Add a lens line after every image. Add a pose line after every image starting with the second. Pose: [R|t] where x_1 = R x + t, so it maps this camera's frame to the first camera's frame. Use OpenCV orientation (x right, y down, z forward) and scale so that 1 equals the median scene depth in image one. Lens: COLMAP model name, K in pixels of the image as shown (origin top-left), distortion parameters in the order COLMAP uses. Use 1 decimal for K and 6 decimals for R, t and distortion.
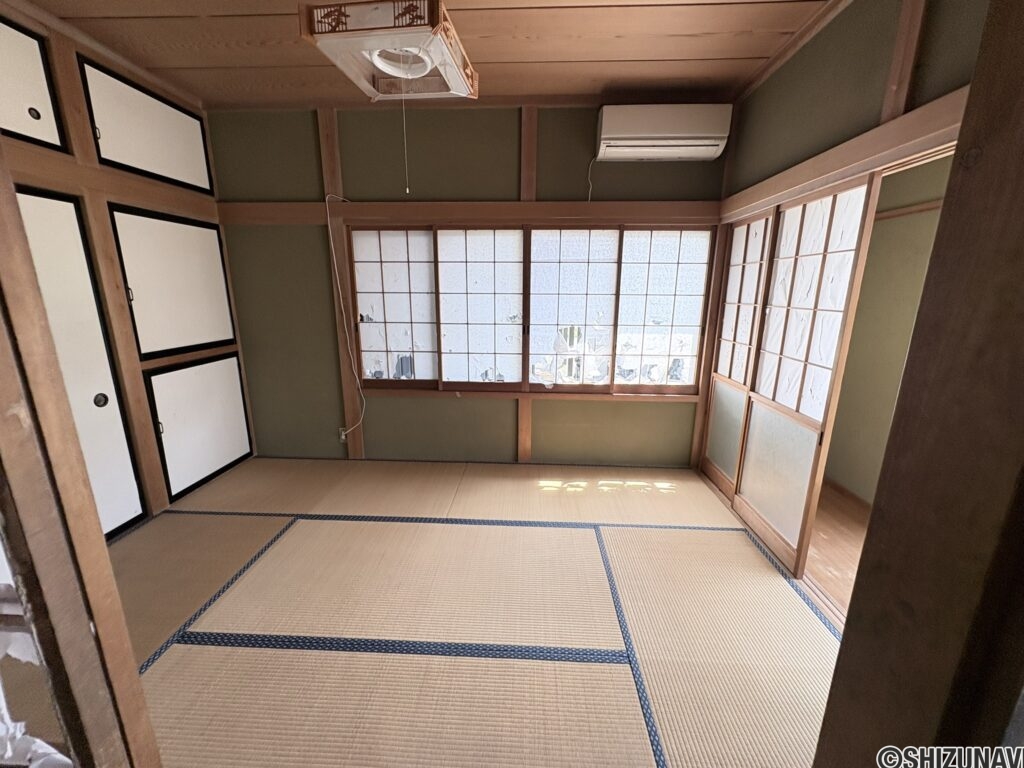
lens RADIAL K [[408.8, 0, 512.0], [0, 408.8, 384.0], [0, 0, 1]] dist [-0.001267, 0.000149]
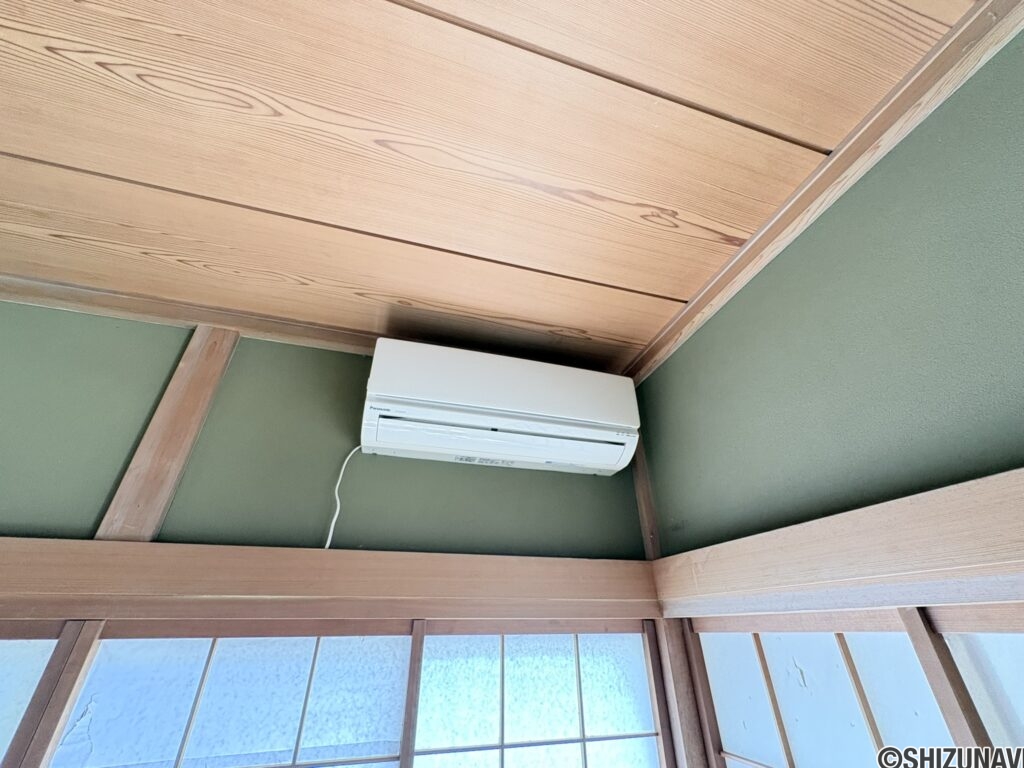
lens RADIAL K [[408.8, 0, 512.0], [0, 408.8, 384.0], [0, 0, 1]] dist [-0.001267, 0.000149]
pose [[0.946111, 0.153447, 0.285181, 0.216985], [0.085754, 0.730472, -0.677538, -0.298050], [-0.312282, 0.665481, 0.677949, 0.615701]]
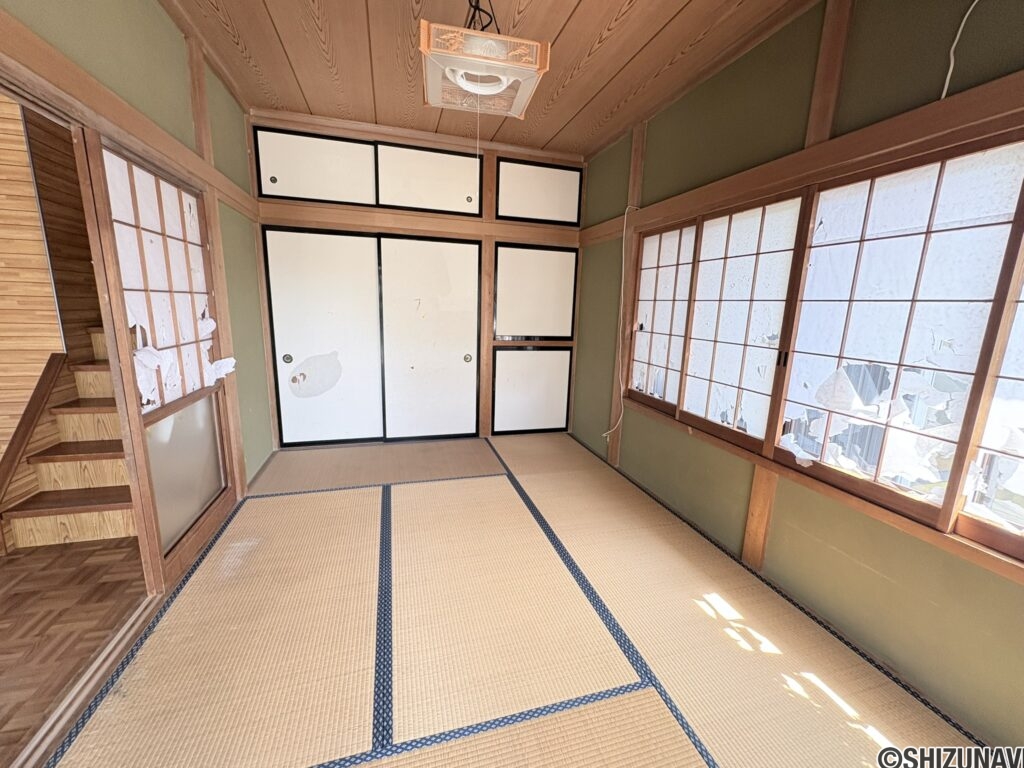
lens RADIAL K [[408.8, 0, 512.0], [0, 408.8, 384.0], [0, 0, 1]] dist [-0.001267, 0.000149]
pose [[0.325344, 0.186130, -0.927096, 0.516371], [-0.245563, 0.963429, 0.107249, -0.066767], [0.913154, 0.192768, 0.359153, 0.448269]]
